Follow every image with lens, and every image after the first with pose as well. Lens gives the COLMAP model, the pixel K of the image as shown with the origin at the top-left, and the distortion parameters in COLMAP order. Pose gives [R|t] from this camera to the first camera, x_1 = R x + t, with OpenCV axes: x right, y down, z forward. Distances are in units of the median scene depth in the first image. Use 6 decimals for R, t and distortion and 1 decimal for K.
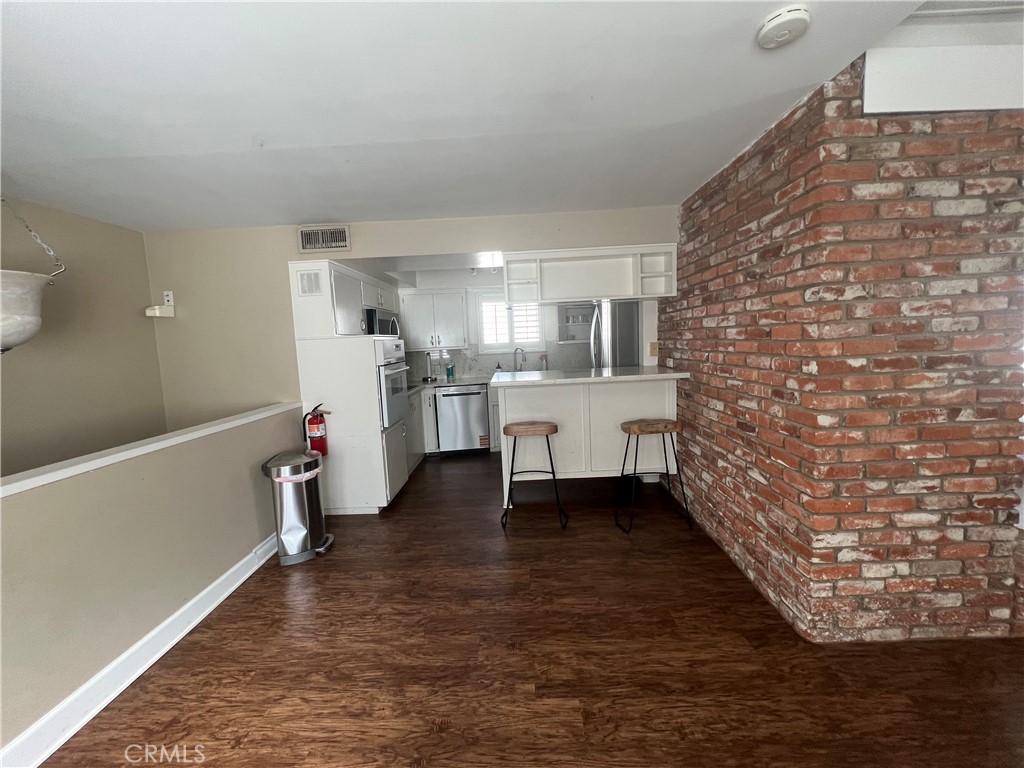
lens RADIAL K [[410.1, 0, 509.9], [0, 410.1, 380.5], [0, 0, 1]] dist [-0.002541, 0.000641]
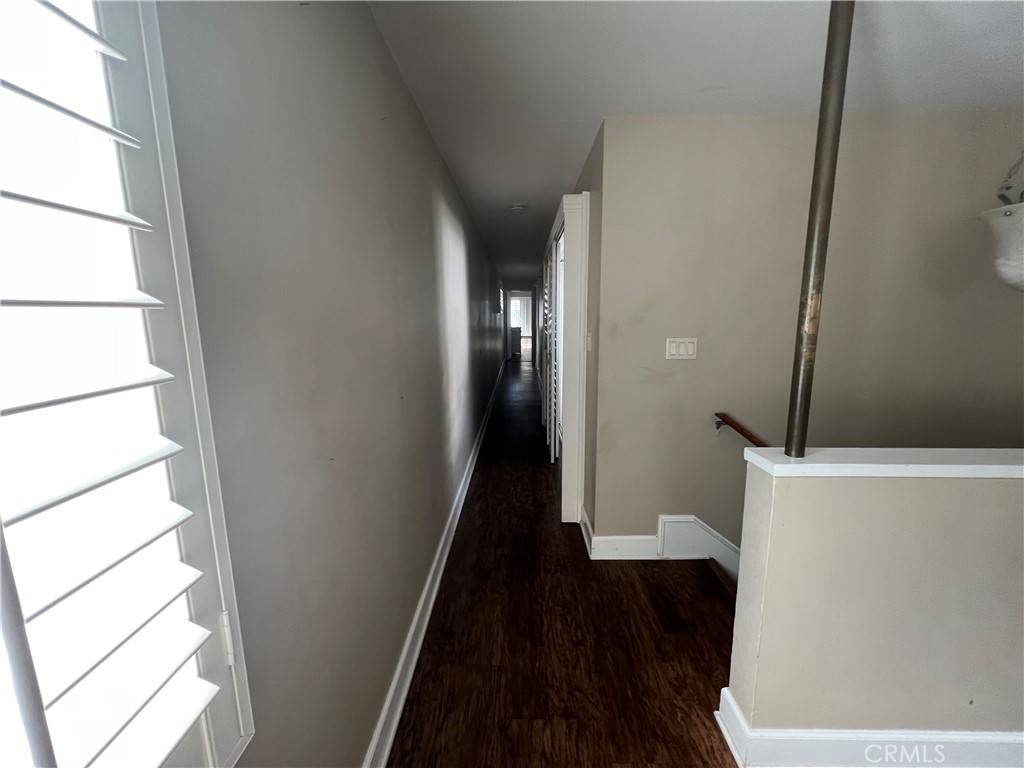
lens RADIAL K [[410.1, 0, 509.6], [0, 410.1, 380.0], [0, 0, 1]] dist [-0.002541, 0.000641]
pose [[-0.004316, 0.203023, -0.979164, 0.575550], [-0.099194, 0.974257, 0.202443, -0.081032], [0.995059, 0.098001, 0.015934, 0.515759]]
